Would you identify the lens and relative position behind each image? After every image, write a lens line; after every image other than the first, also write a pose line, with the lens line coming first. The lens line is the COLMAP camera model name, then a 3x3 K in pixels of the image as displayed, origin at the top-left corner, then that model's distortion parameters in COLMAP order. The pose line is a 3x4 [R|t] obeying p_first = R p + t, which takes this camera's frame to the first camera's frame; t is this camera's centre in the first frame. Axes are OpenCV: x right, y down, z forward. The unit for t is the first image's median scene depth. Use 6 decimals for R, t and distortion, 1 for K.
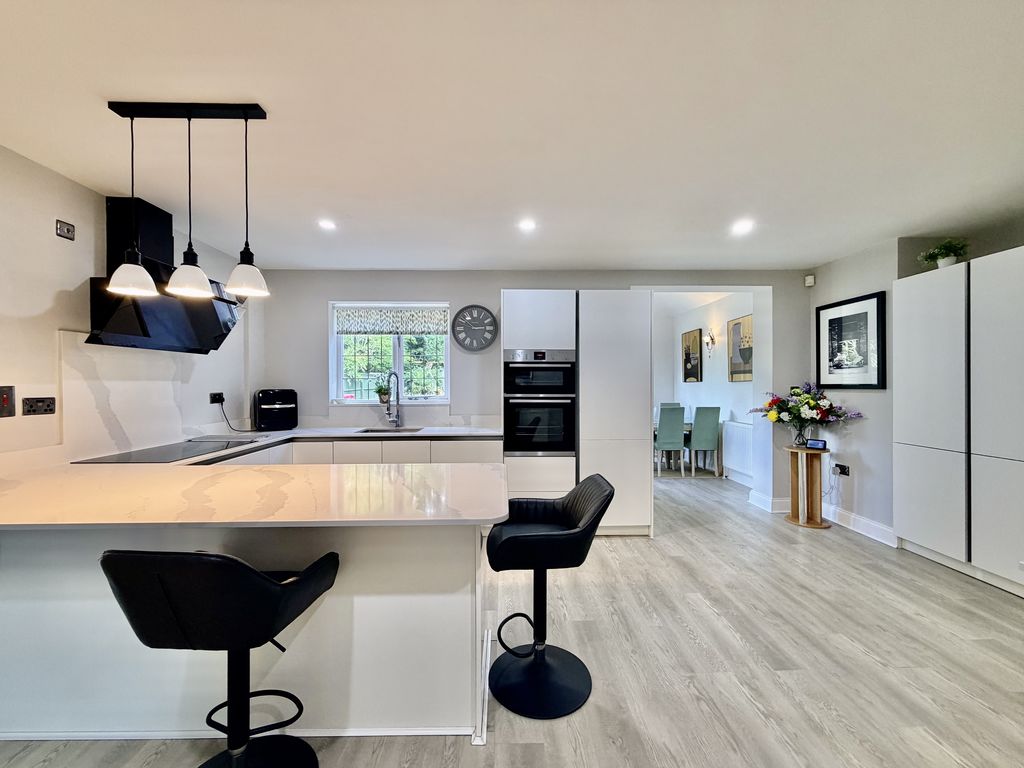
lens RADIAL K [[407.4, 0, 510.0], [0, 407.4, 388.2], [0, 0, 1]] dist [0.000591, -0.000482]
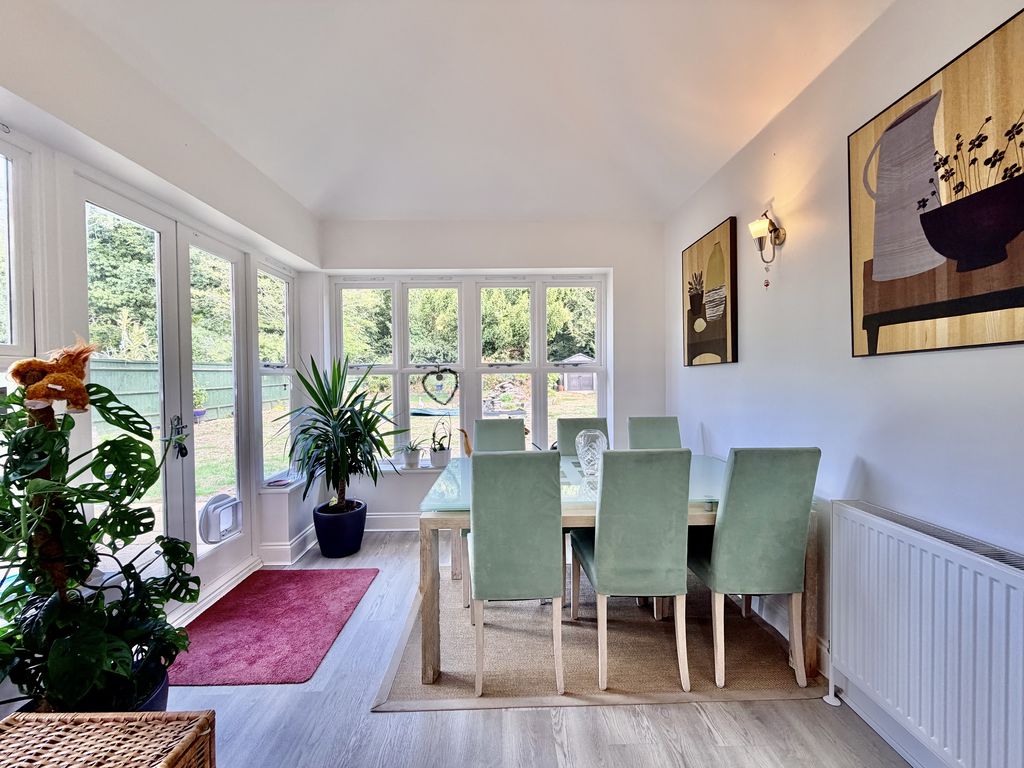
lens RADIAL K [[407.4, 0, 505.5], [0, 407.4, 383.8], [0, 0, 1]] dist [0.000591, -0.000482]
pose [[0.999873, -0.007017, -0.014284, 0.476340], [0.007103, 0.999957, 0.005985, -0.001480], [0.014242, -0.006086, 0.999880, 1.121050]]
